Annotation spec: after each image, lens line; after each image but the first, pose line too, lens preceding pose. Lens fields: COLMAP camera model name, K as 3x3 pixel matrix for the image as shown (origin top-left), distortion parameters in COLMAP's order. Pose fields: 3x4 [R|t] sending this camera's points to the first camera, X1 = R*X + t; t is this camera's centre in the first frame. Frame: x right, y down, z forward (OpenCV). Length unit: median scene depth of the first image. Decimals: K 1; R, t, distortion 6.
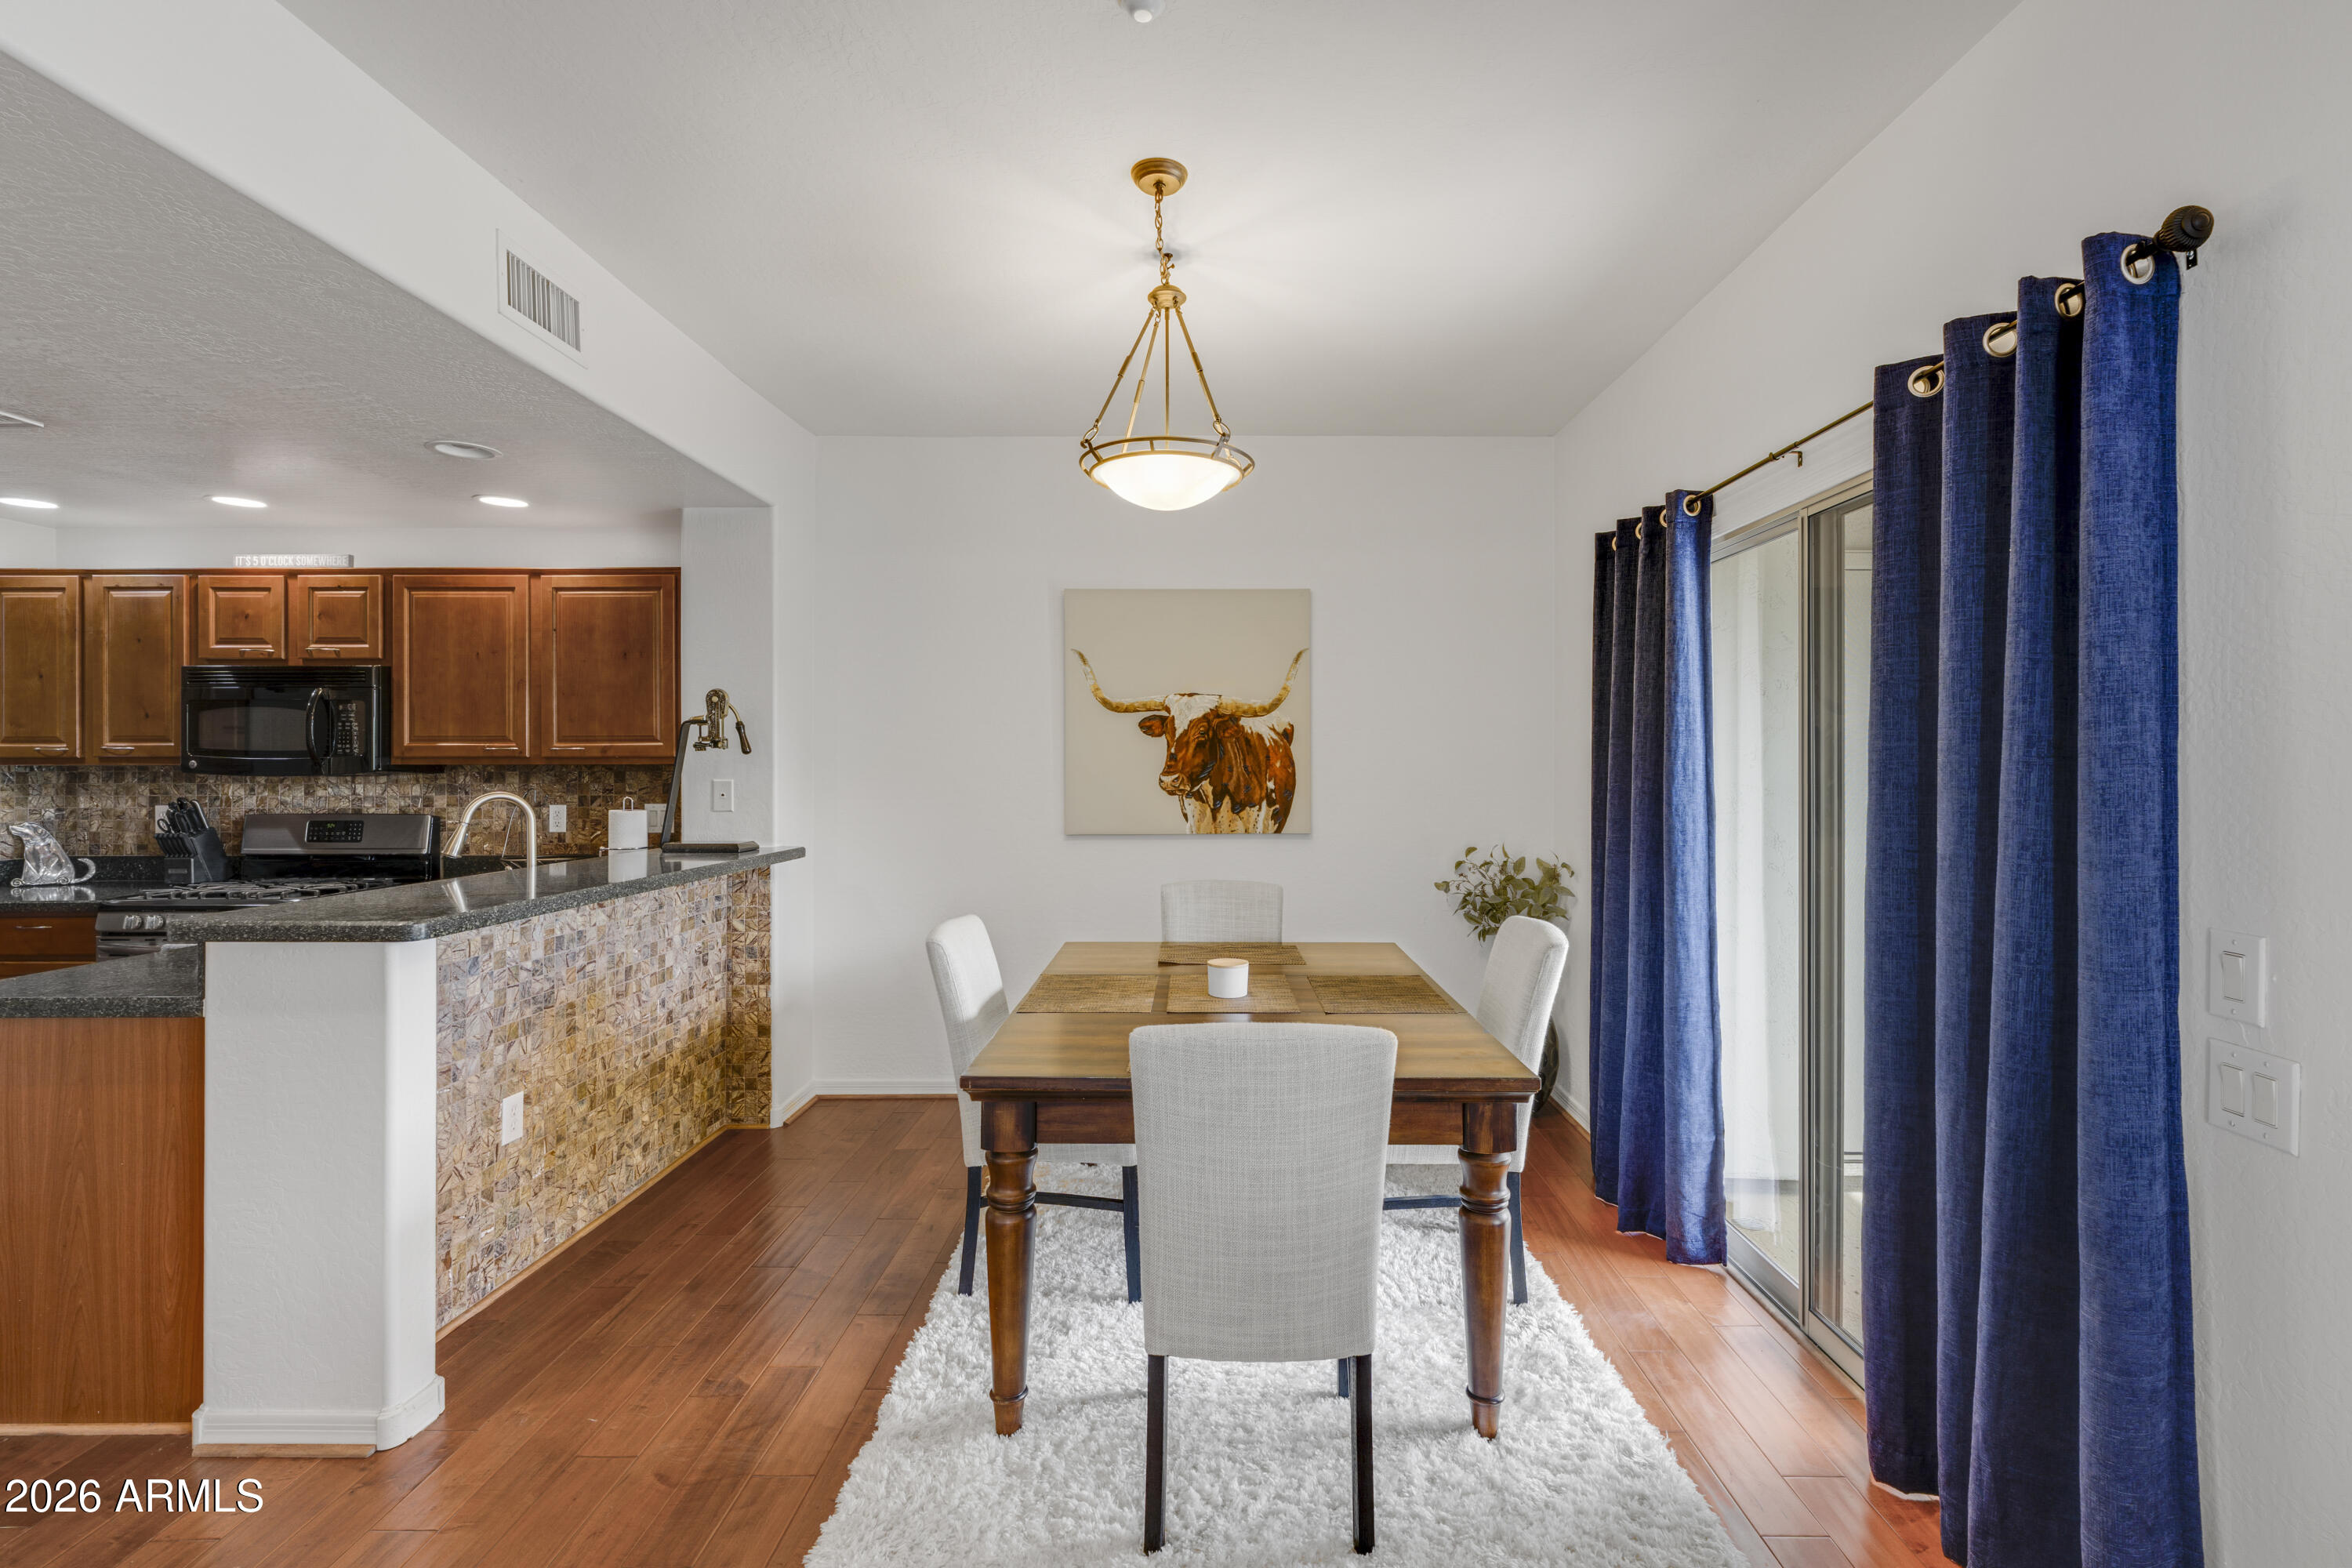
lens RADIAL K [[1036.7, 0, 1192.3], [0, 1036.7, 762.4], [0, 0, 1]] dist [0.003139, 0.000716]
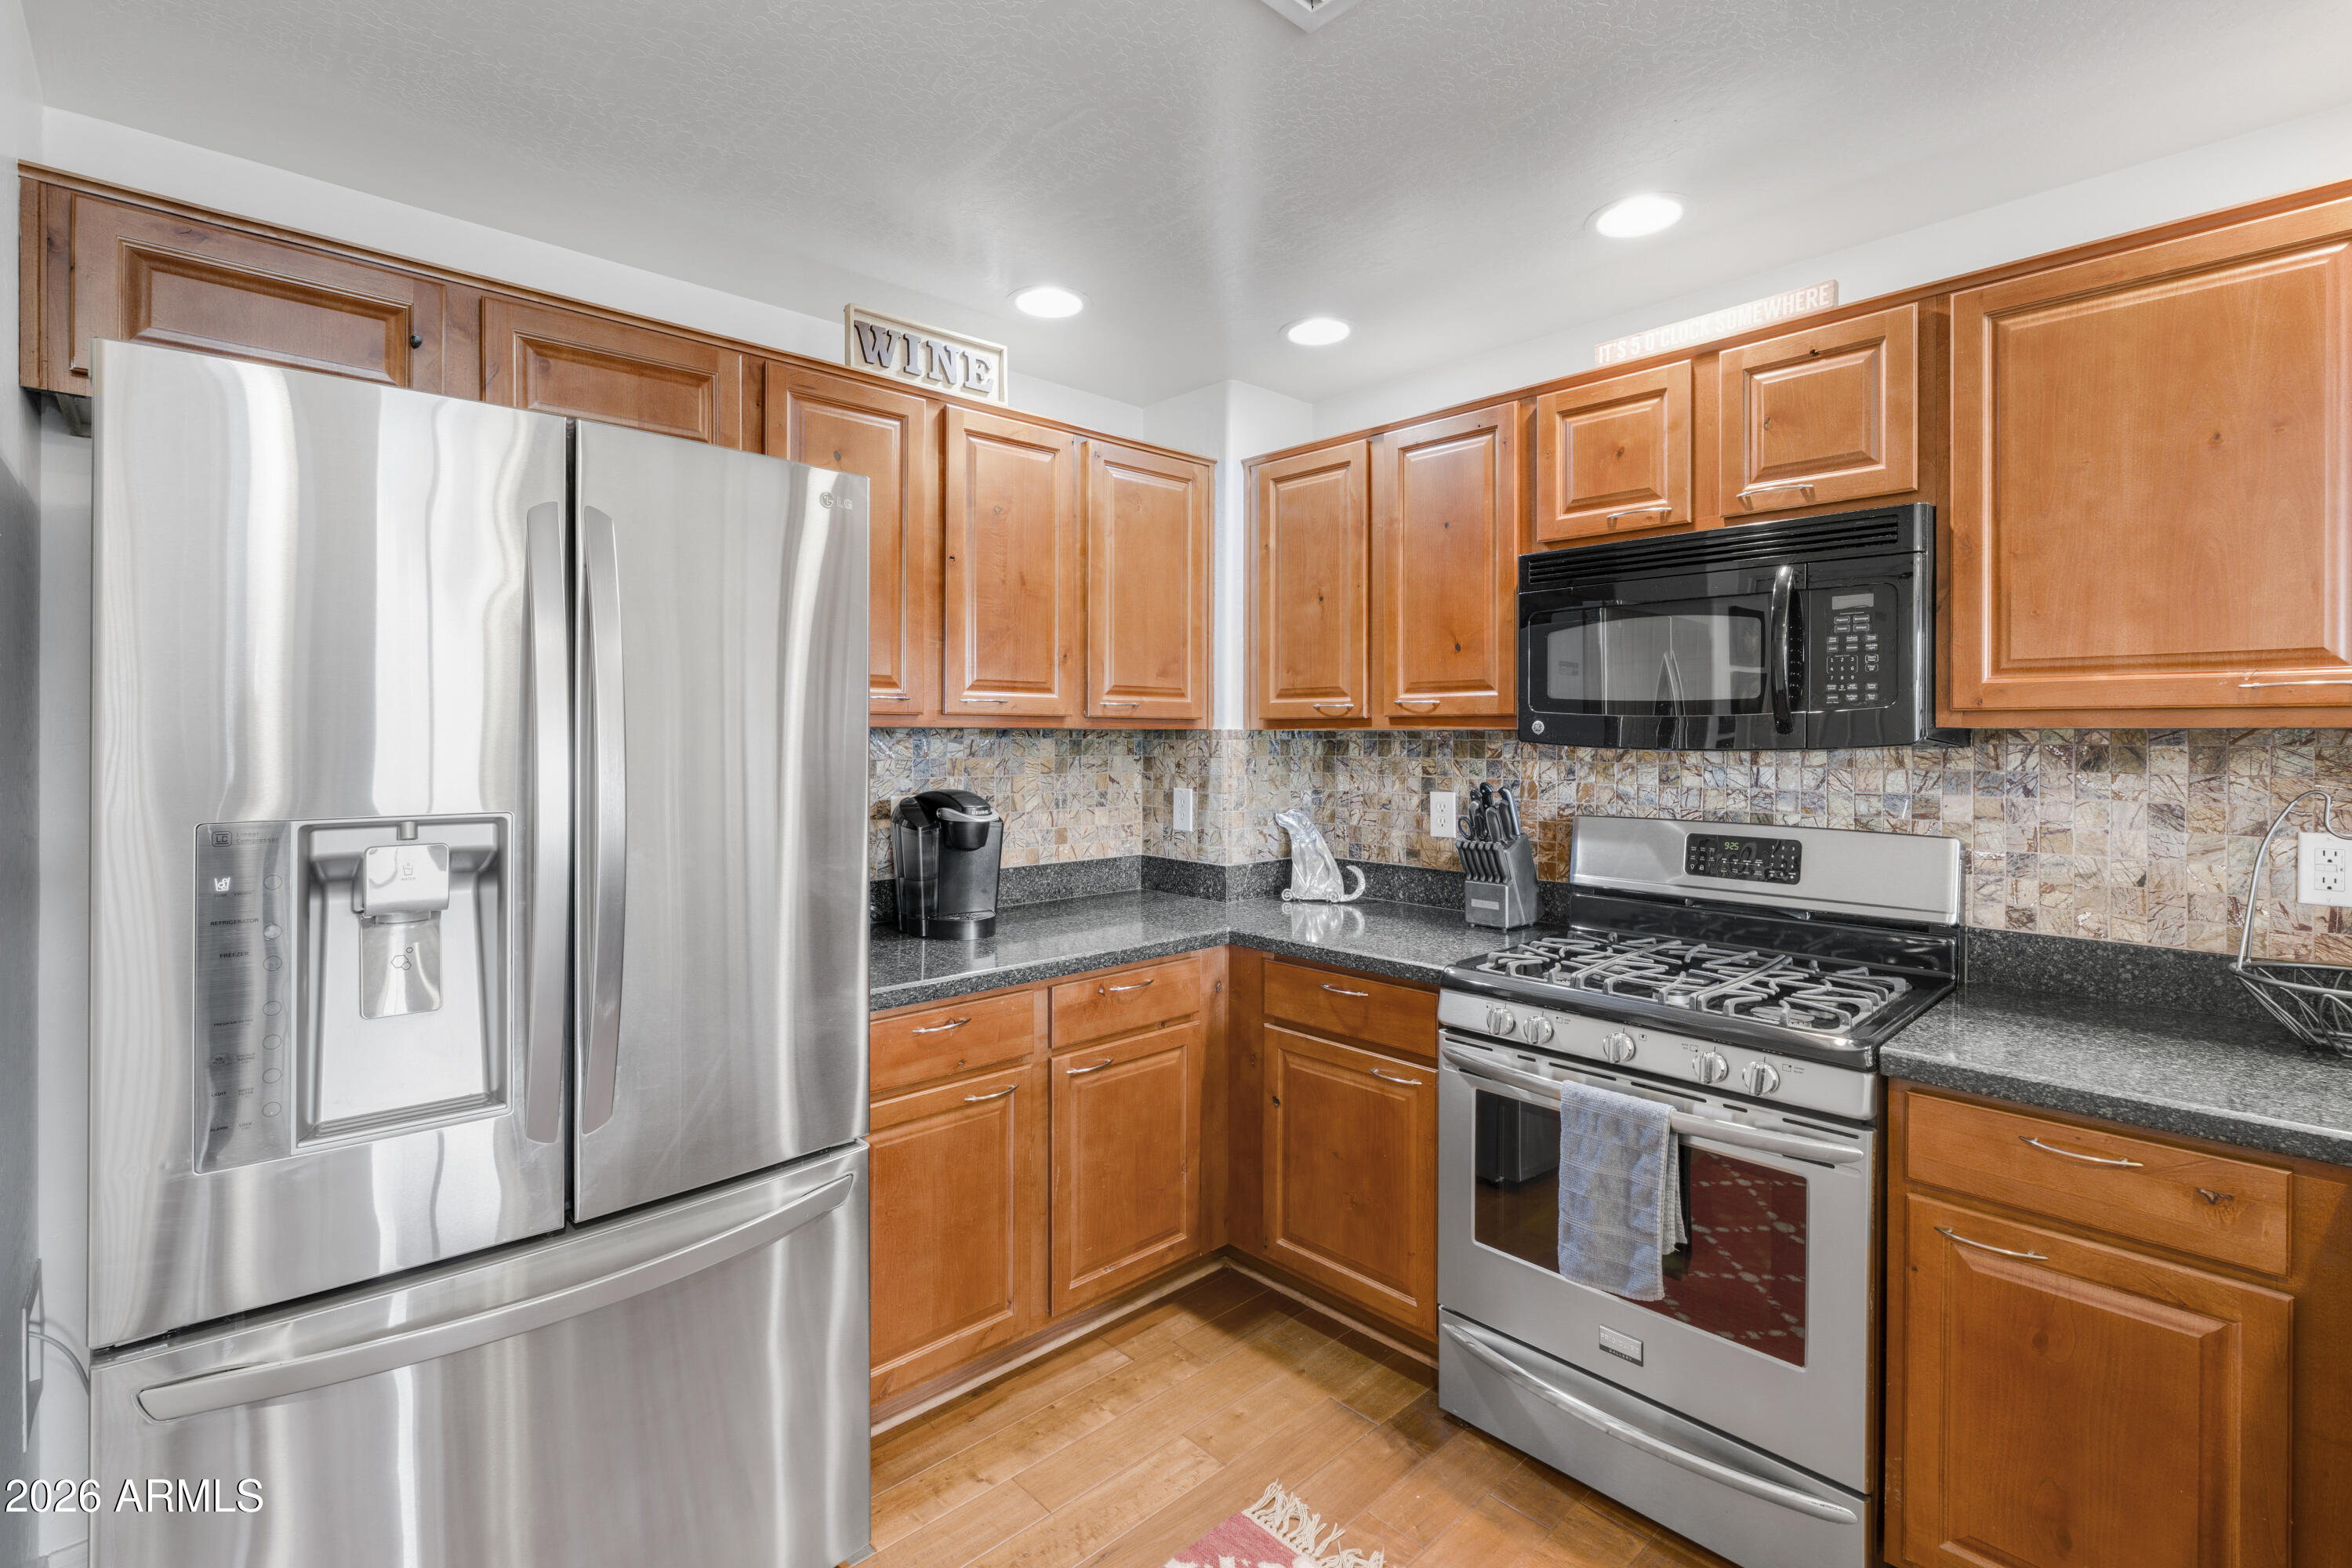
lens RADIAL K [[1065.0, 0, 1181.8], [0, 1065.0, 733.6], [0, 0, 1]] dist [0.001425, 0.000094]
pose [[0.691695, 0.001497, -0.722188, -0.666971], [-0.001029, 0.999999, 0.001087, 0.004499], [0.722189, -0.000009, 0.691696, 0.454273]]
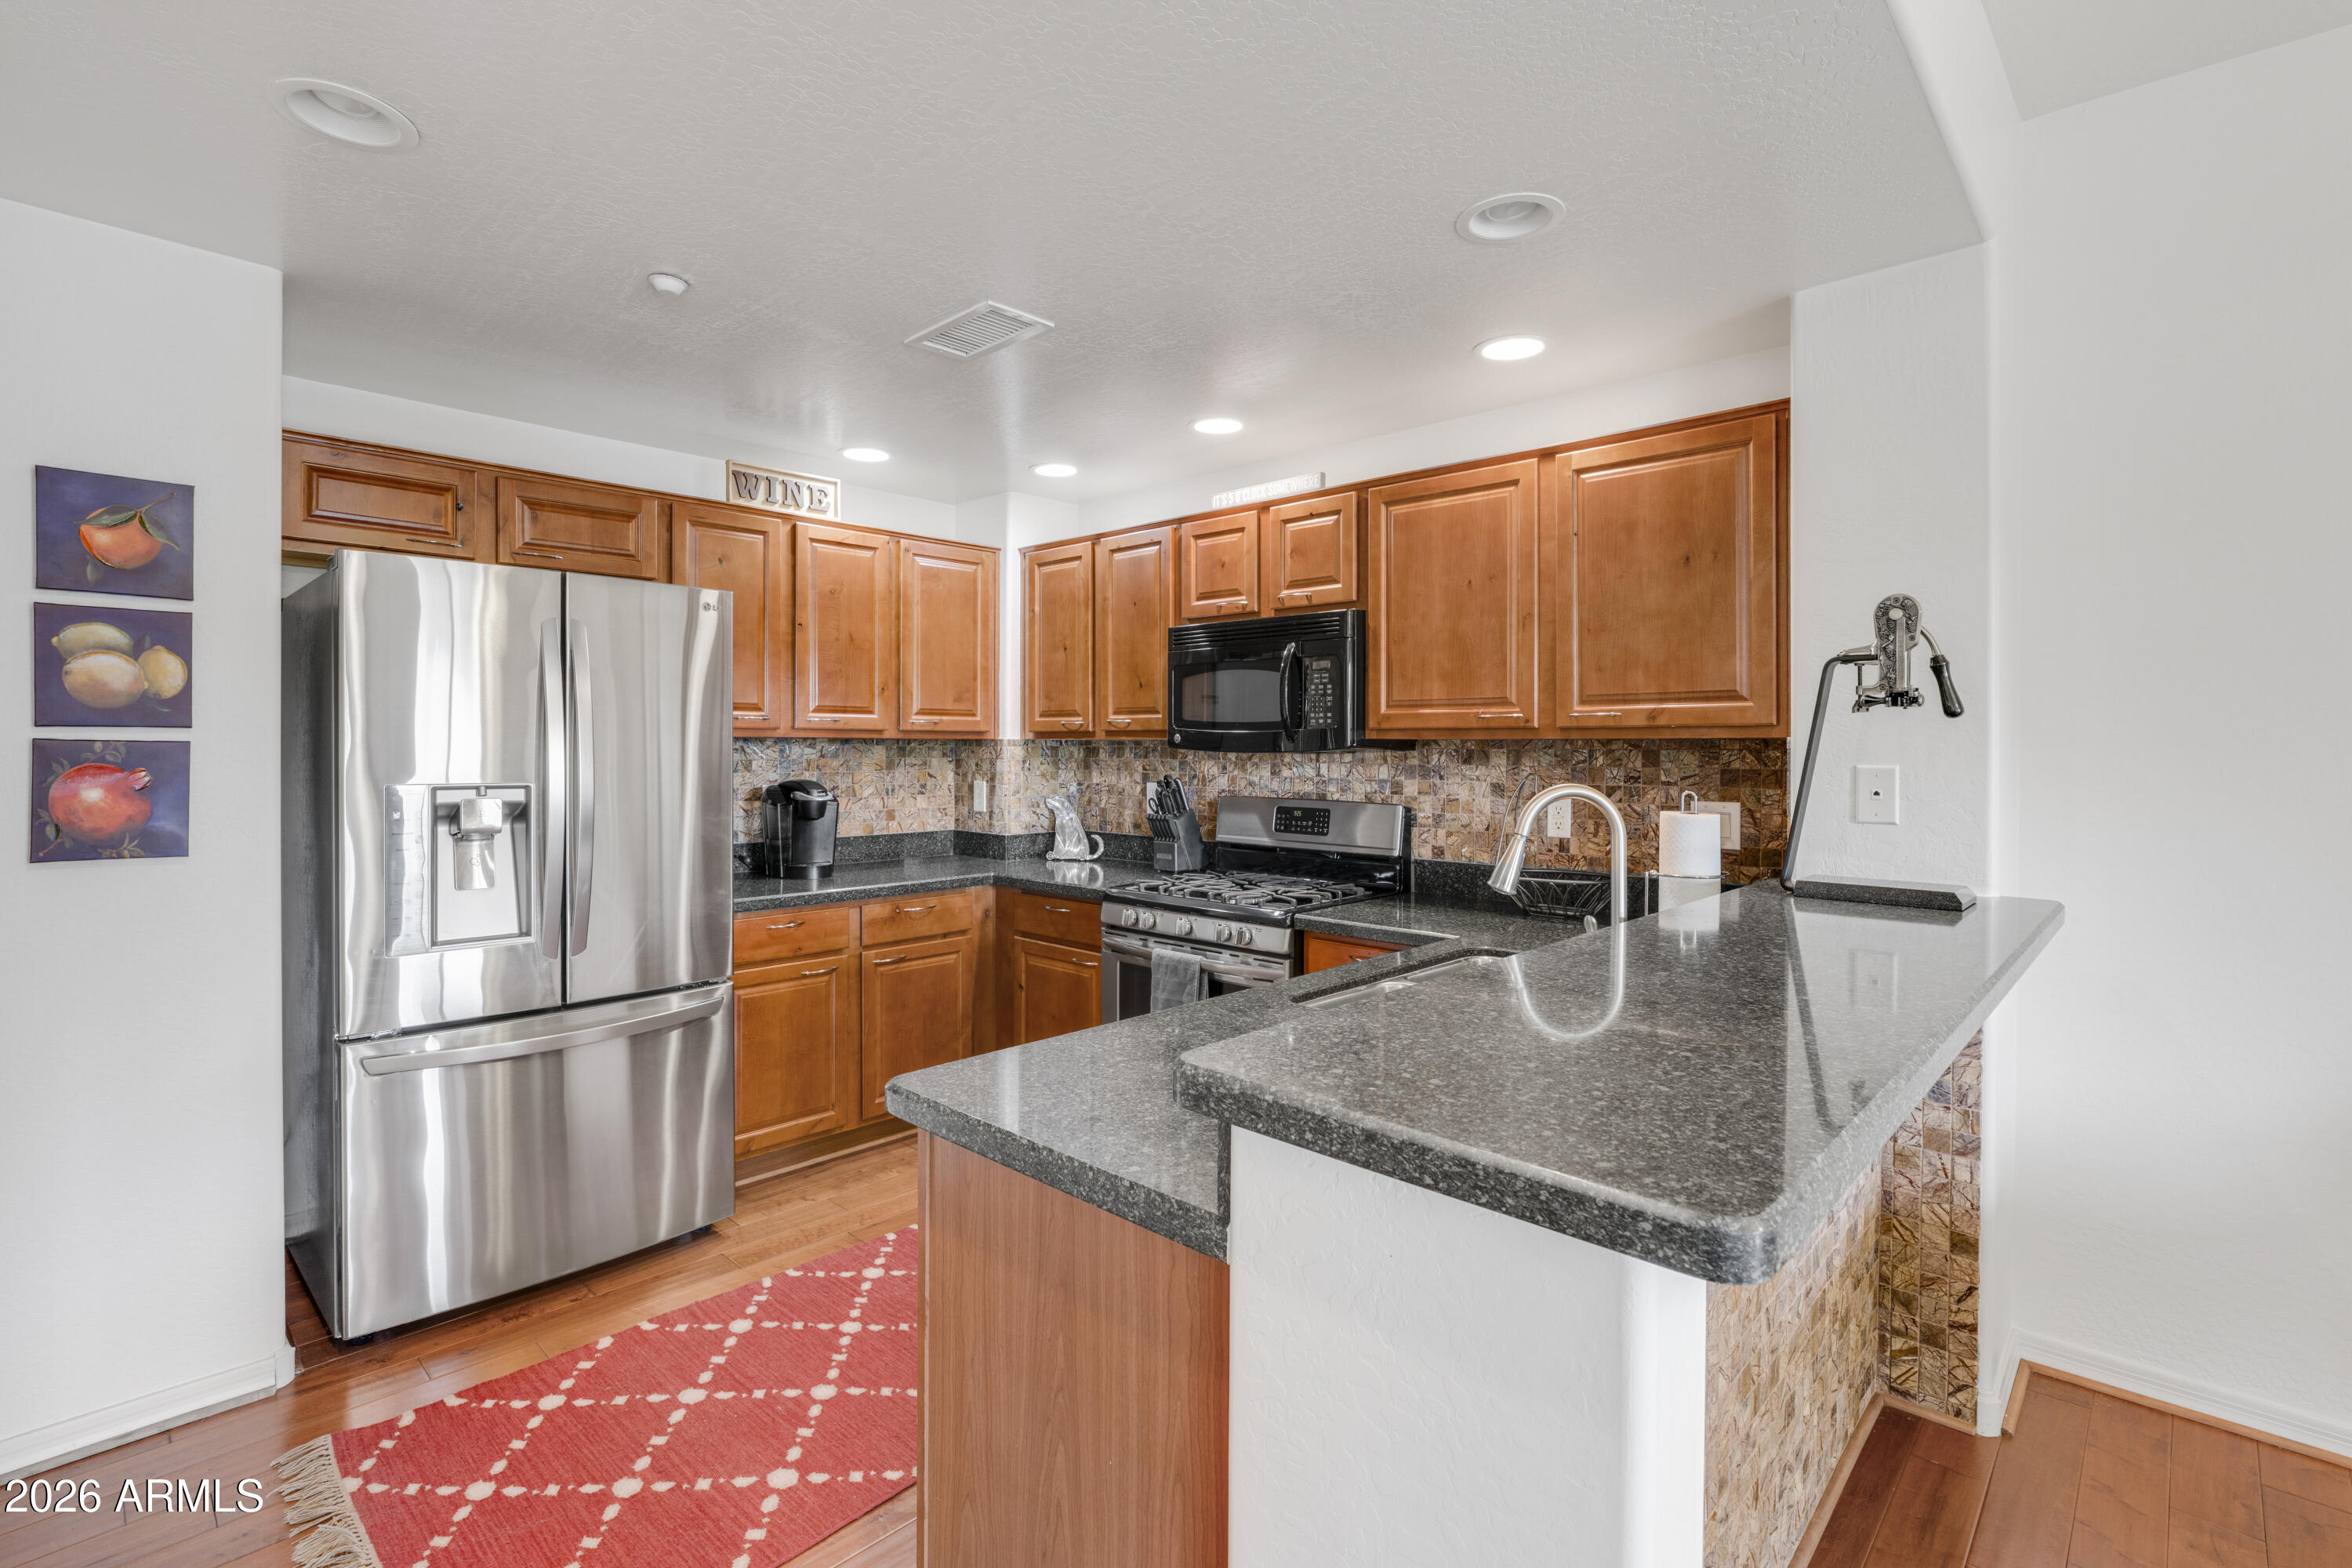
lens RADIAL K [[1093.5, 0, 1170.4], [0, 1093.5, 747.7], [0, 0, 1]] dist [-0.002558, -0.000232]
pose [[0.725082, 0.005584, -0.688640, -0.322323], [-0.002090, 0.999980, 0.005908, 0.004254], [0.688660, -0.002845, 0.725079, 0.319609]]
